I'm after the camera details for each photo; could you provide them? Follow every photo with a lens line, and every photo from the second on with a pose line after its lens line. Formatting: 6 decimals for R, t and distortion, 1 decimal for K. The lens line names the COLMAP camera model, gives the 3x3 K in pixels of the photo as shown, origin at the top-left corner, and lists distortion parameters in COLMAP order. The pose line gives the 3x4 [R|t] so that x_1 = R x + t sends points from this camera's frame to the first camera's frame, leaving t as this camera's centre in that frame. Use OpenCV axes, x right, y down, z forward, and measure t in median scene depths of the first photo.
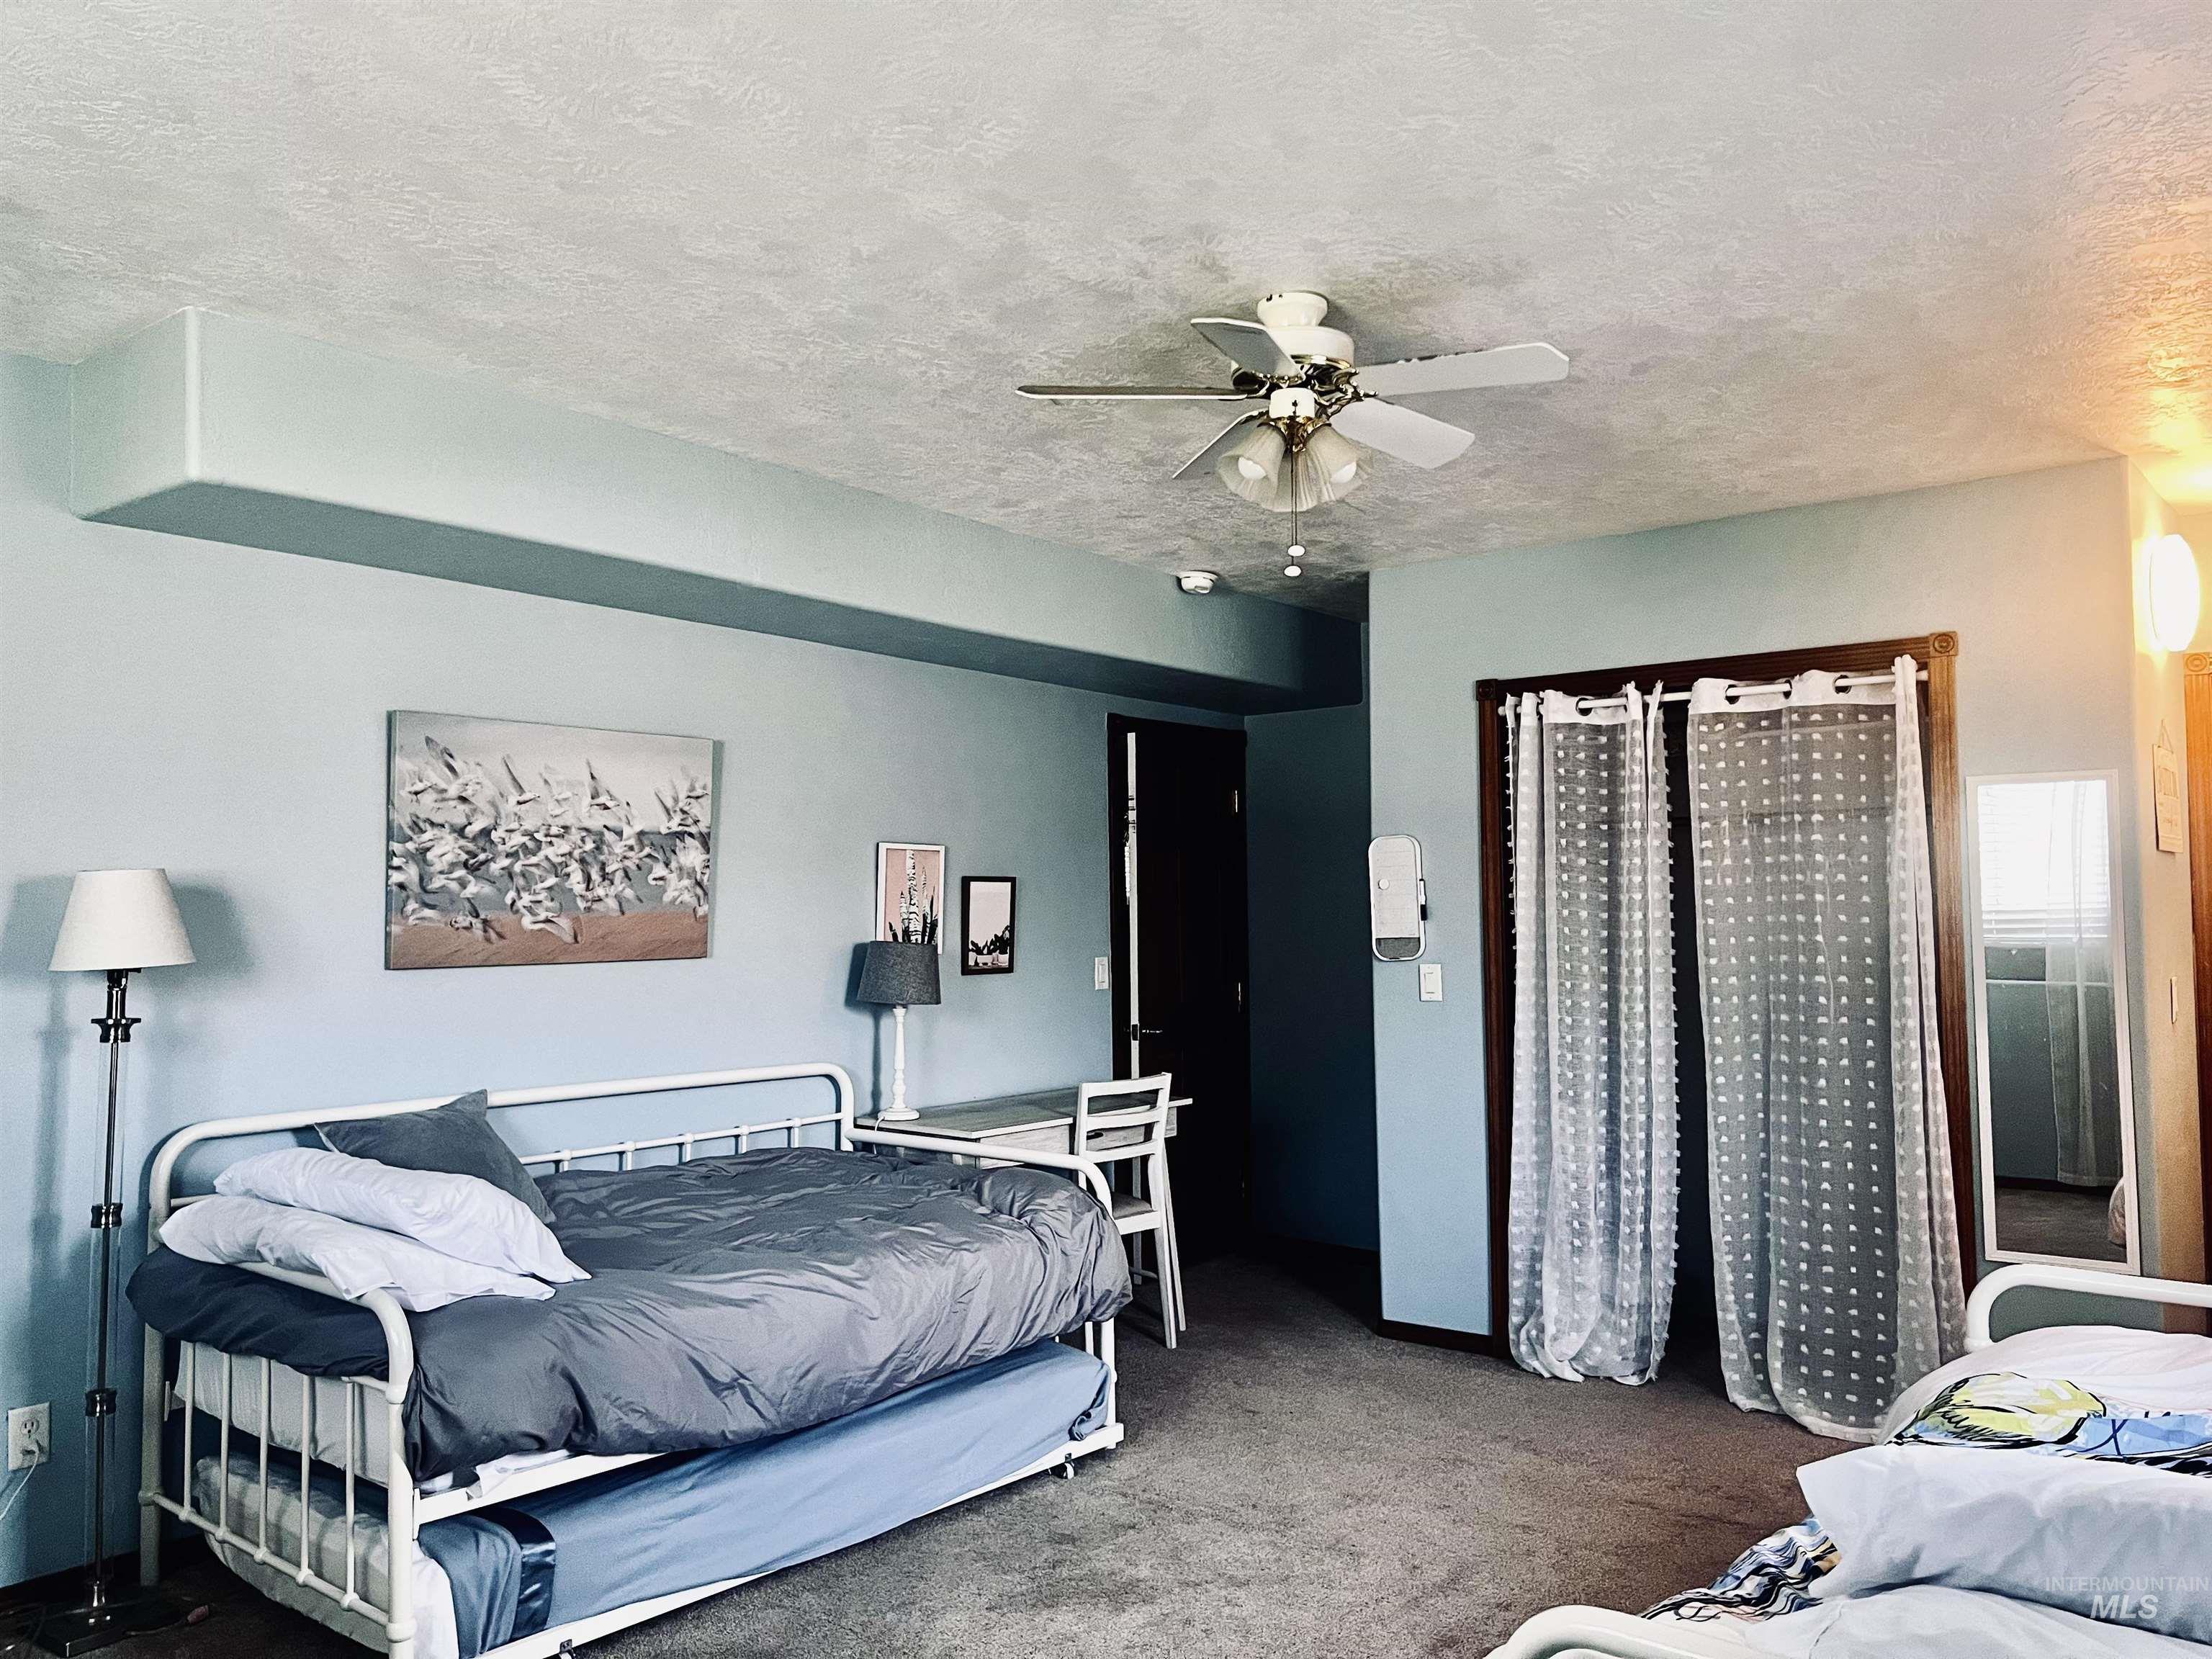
lens RADIAL K [[1664.6, 0, 1112.1], [0, 1664.6, 834.6], [0, 0, 1]] dist [0.061708, -0.070035]
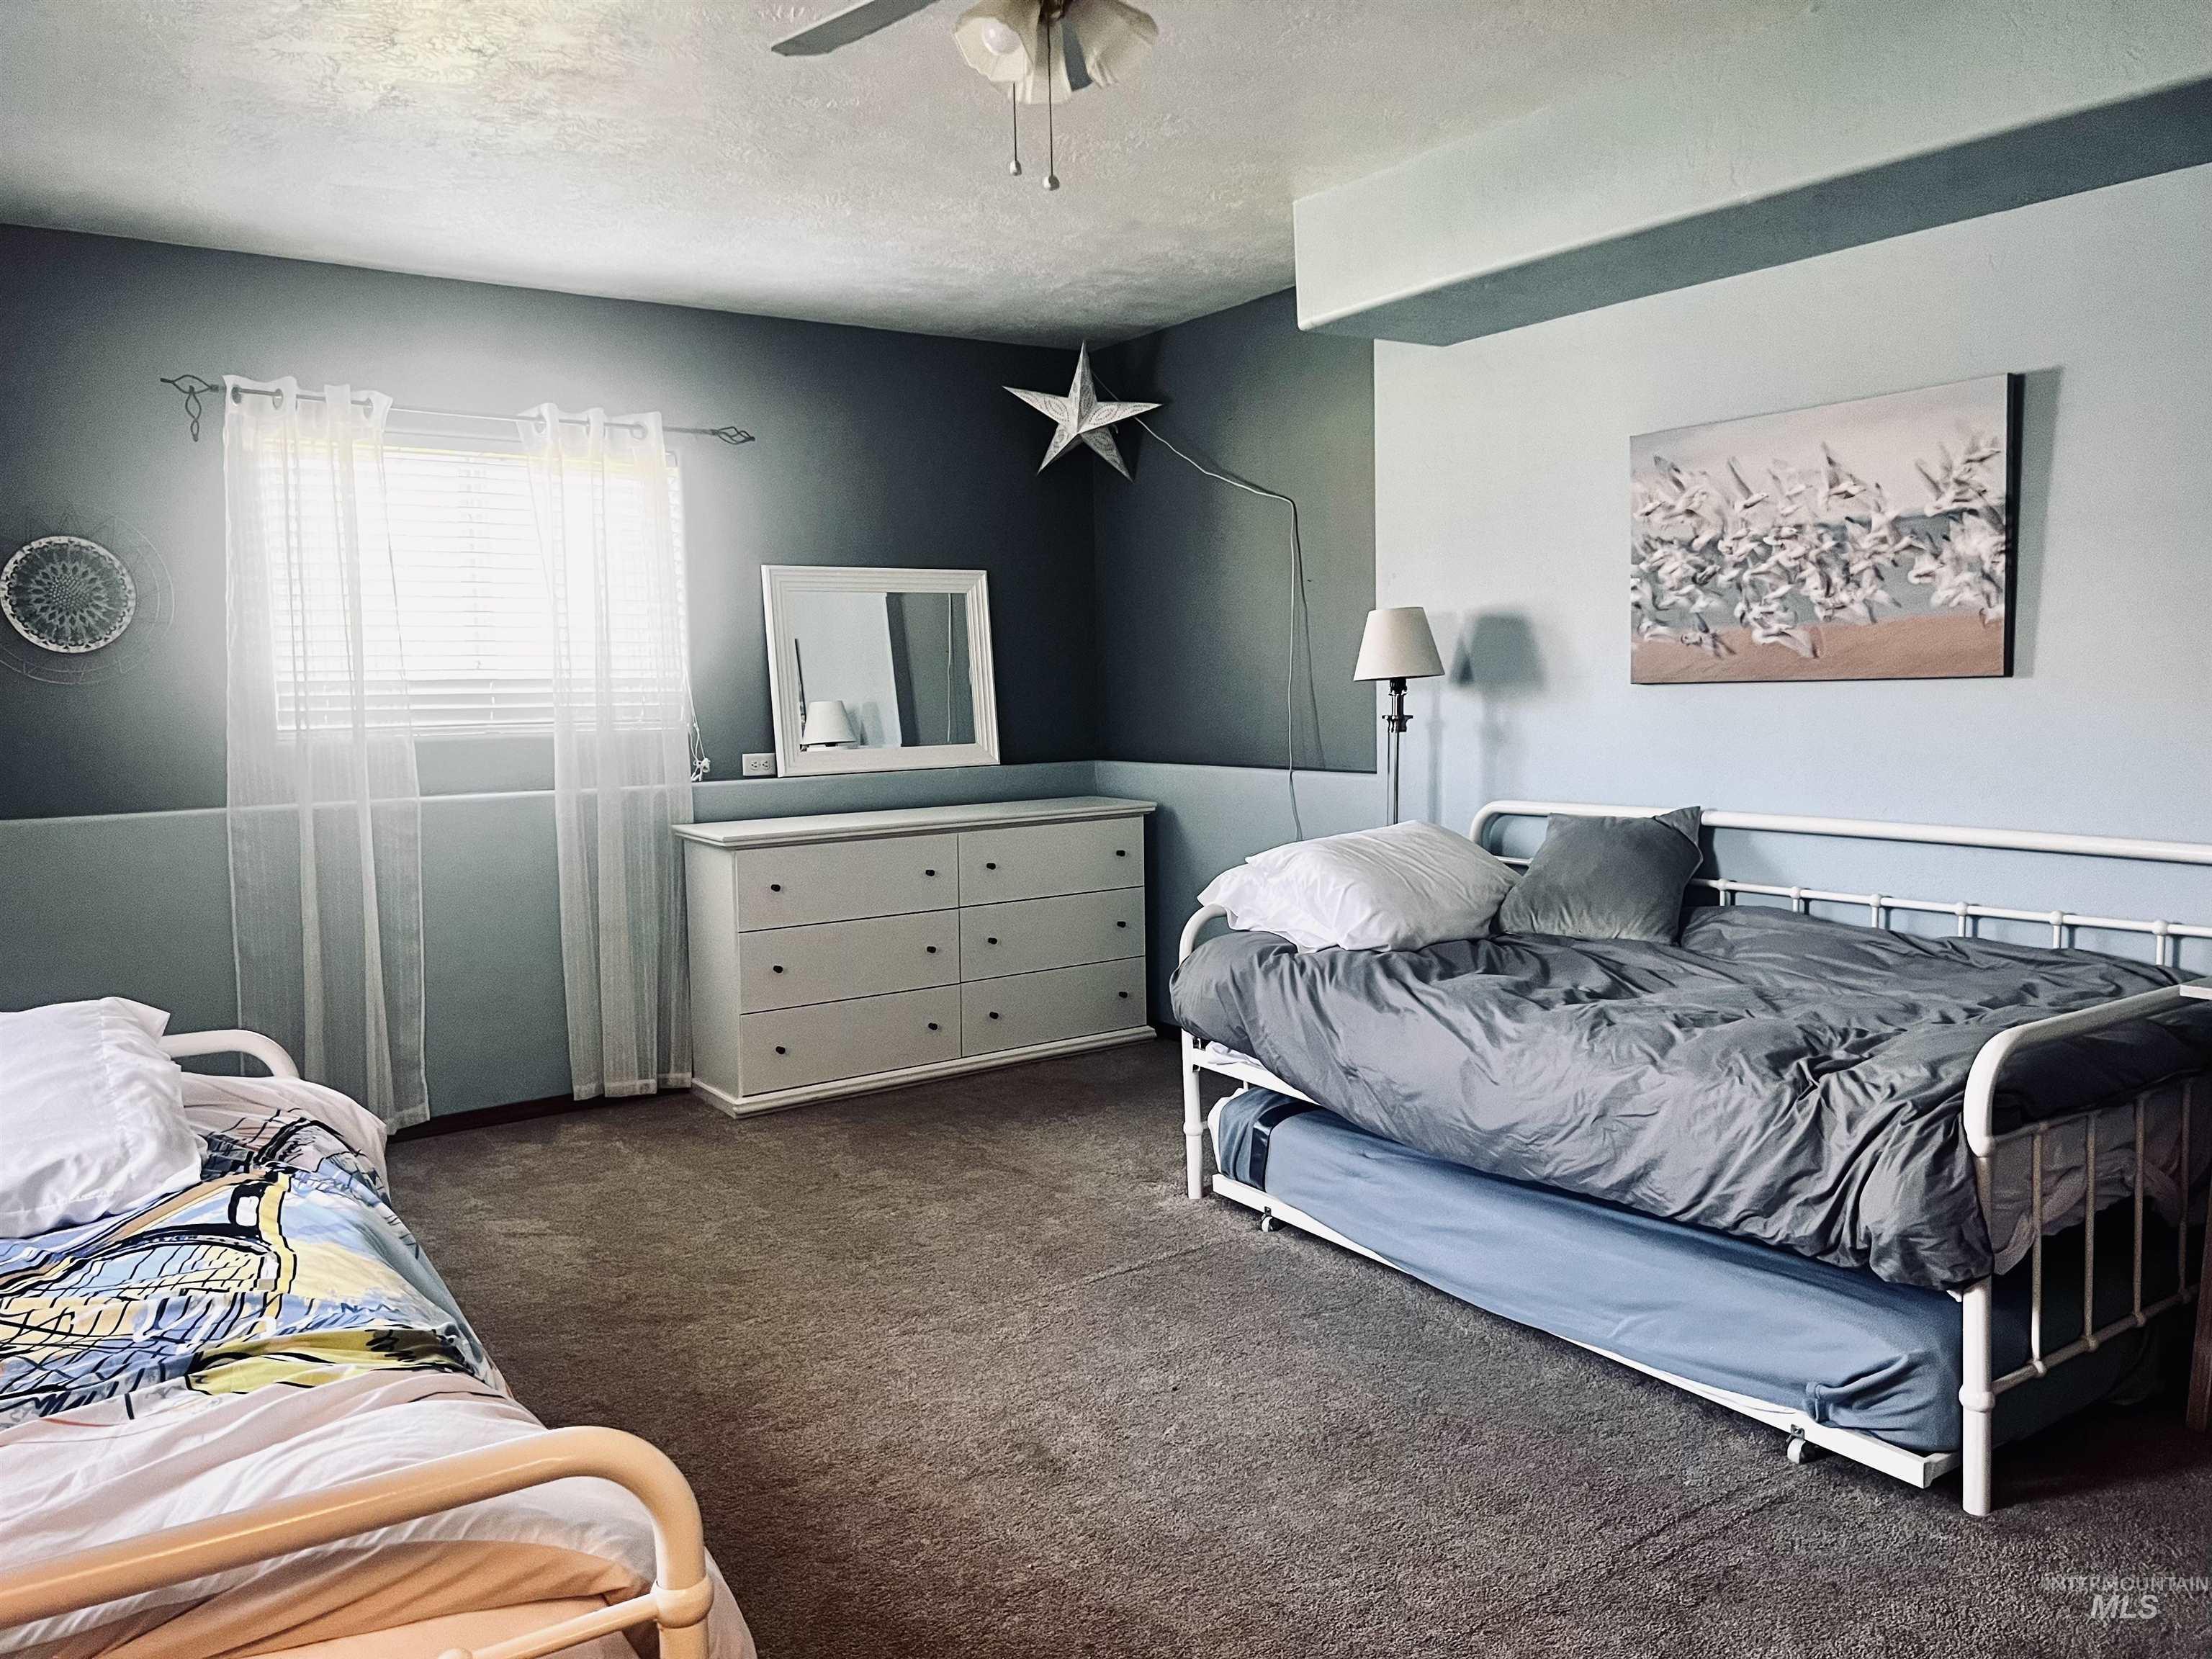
lens RADIAL K [[1664.6, 0, 1112.1], [0, 1664.6, 834.6], [0, 0, 1]] dist [0.061708, -0.070035]
pose [[-0.280695, 0.098856, -0.954693, 0.650363], [0.067439, 0.994255, 0.083124, 0.060540], [0.957425, -0.041051, -0.285749, 0.920672]]
